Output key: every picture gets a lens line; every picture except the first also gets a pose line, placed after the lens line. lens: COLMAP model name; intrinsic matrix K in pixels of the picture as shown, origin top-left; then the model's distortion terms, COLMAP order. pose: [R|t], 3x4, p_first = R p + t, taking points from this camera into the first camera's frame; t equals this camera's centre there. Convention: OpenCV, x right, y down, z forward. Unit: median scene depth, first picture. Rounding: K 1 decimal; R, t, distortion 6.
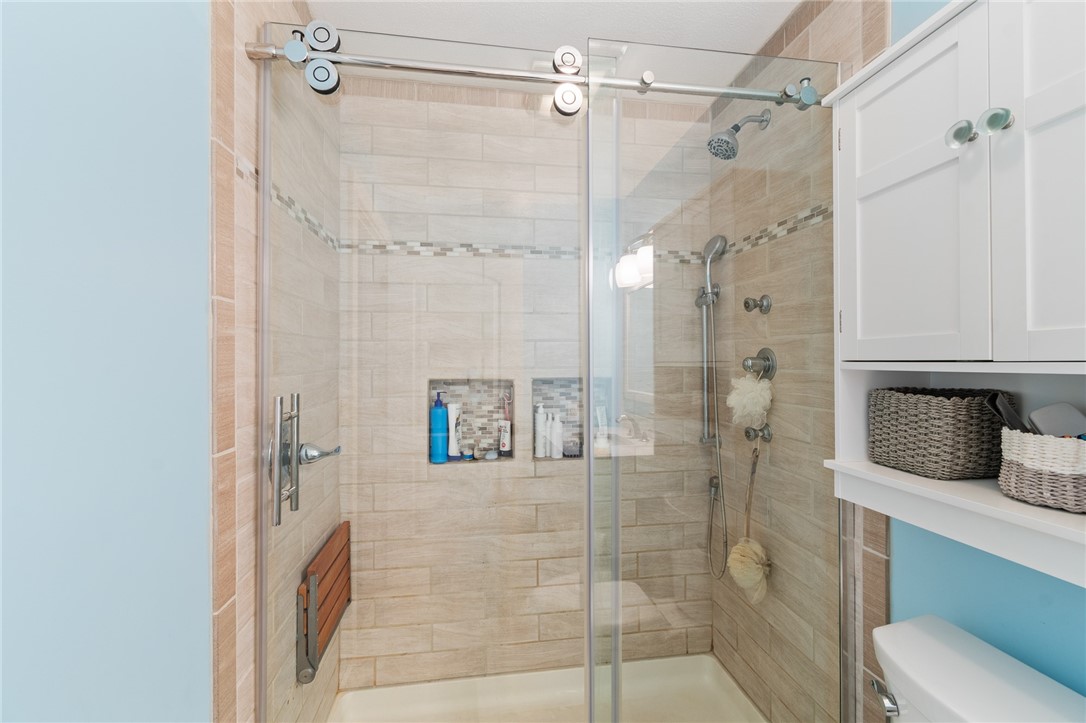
lens RADIAL K [[479.8, 0, 540.8], [0, 479.8, 361.8], [0, 0, 1]] dist [0.003696, -0.003069]
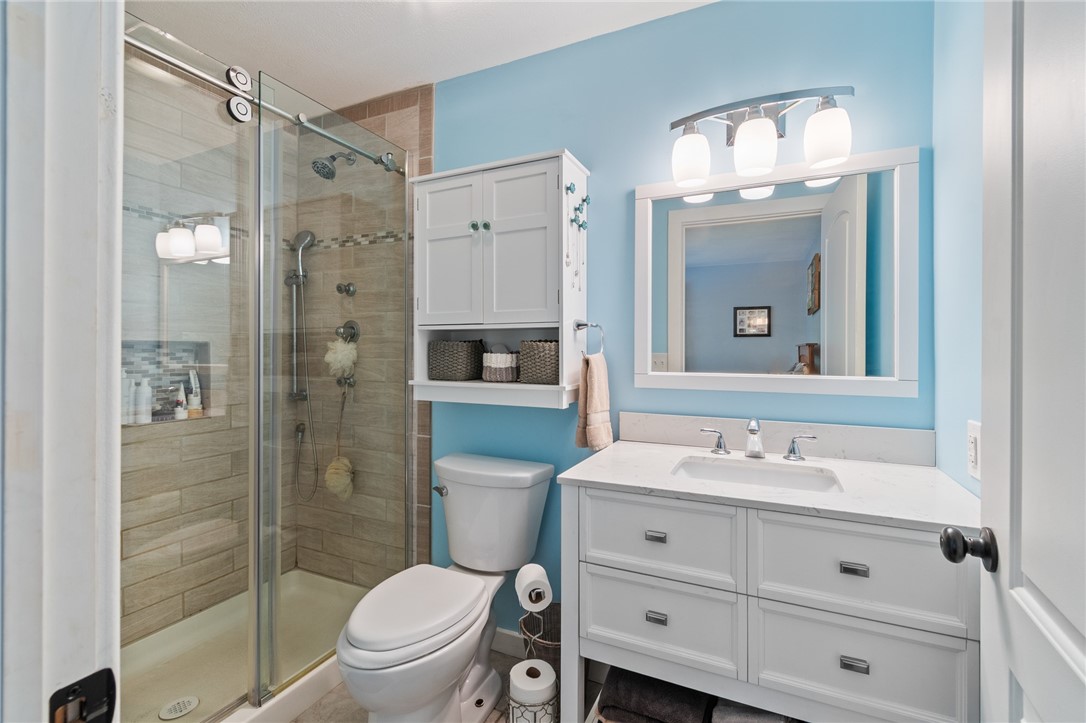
lens RADIAL K [[479.8, 0, 544.4], [0, 479.8, 355.6], [0, 0, 1]] dist [0.003696, -0.003069]
pose [[0.558160, -0.003362, 0.829727, -0.414006], [-0.006794, 0.999940, 0.008622, 0.062562], [-0.829706, -0.010450, 0.558103, -0.281738]]
